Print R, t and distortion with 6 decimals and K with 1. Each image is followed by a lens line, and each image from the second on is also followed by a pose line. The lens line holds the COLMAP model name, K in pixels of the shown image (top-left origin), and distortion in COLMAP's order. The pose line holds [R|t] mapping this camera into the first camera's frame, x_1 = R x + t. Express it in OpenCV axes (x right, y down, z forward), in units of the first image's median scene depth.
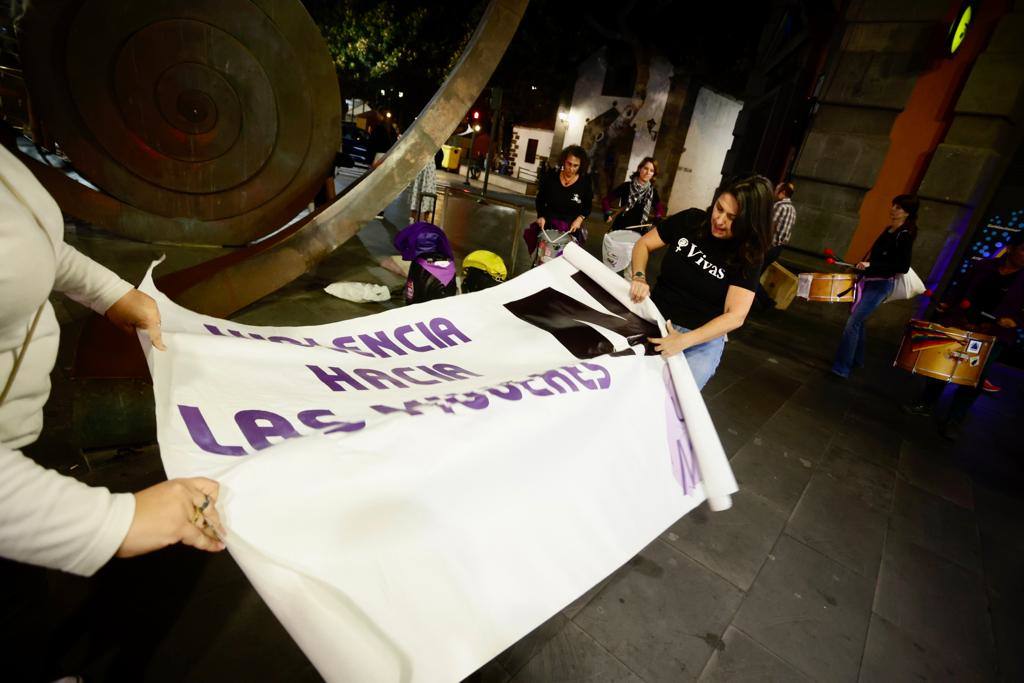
lens RADIAL K [[494.9, 0, 505.5], [0, 494.9, 340.2], [0, 0, 1]] dist [-0.055713, 0.016550]
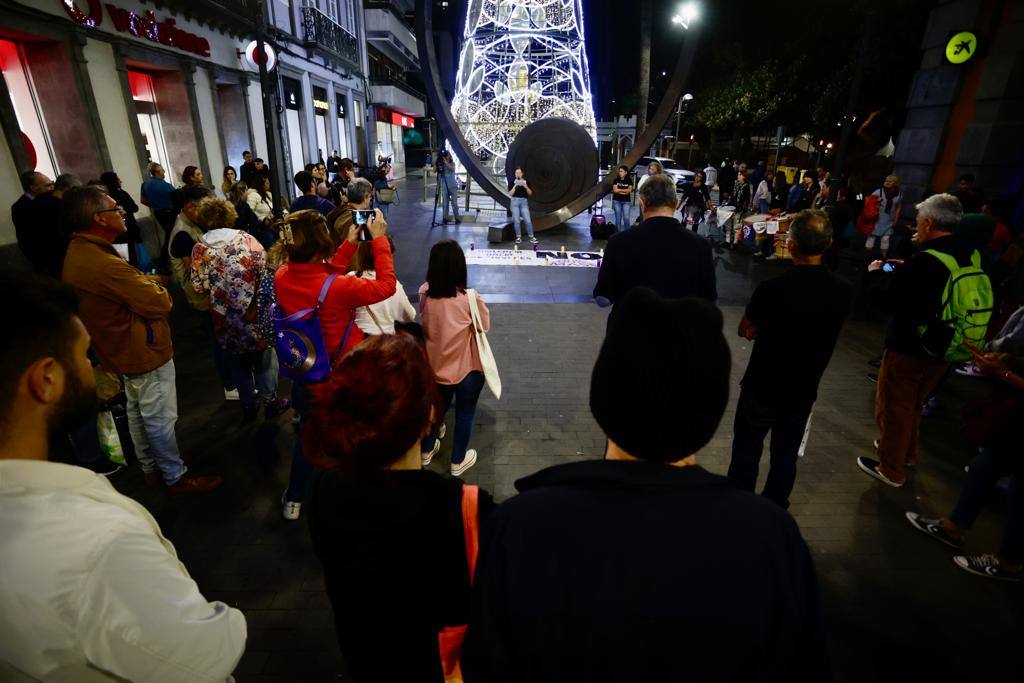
lens RADIAL K [[497.4, 0, 506.1], [0, 497.4, 344.2], [0, 0, 1]] dist [-0.069171, 0.026167]
pose [[0.649092, 0.121271, -0.750981, 1.134726], [-0.173553, 0.984783, 0.009020, 0.366211], [0.740647, 0.124480, 0.660262, -0.683825]]
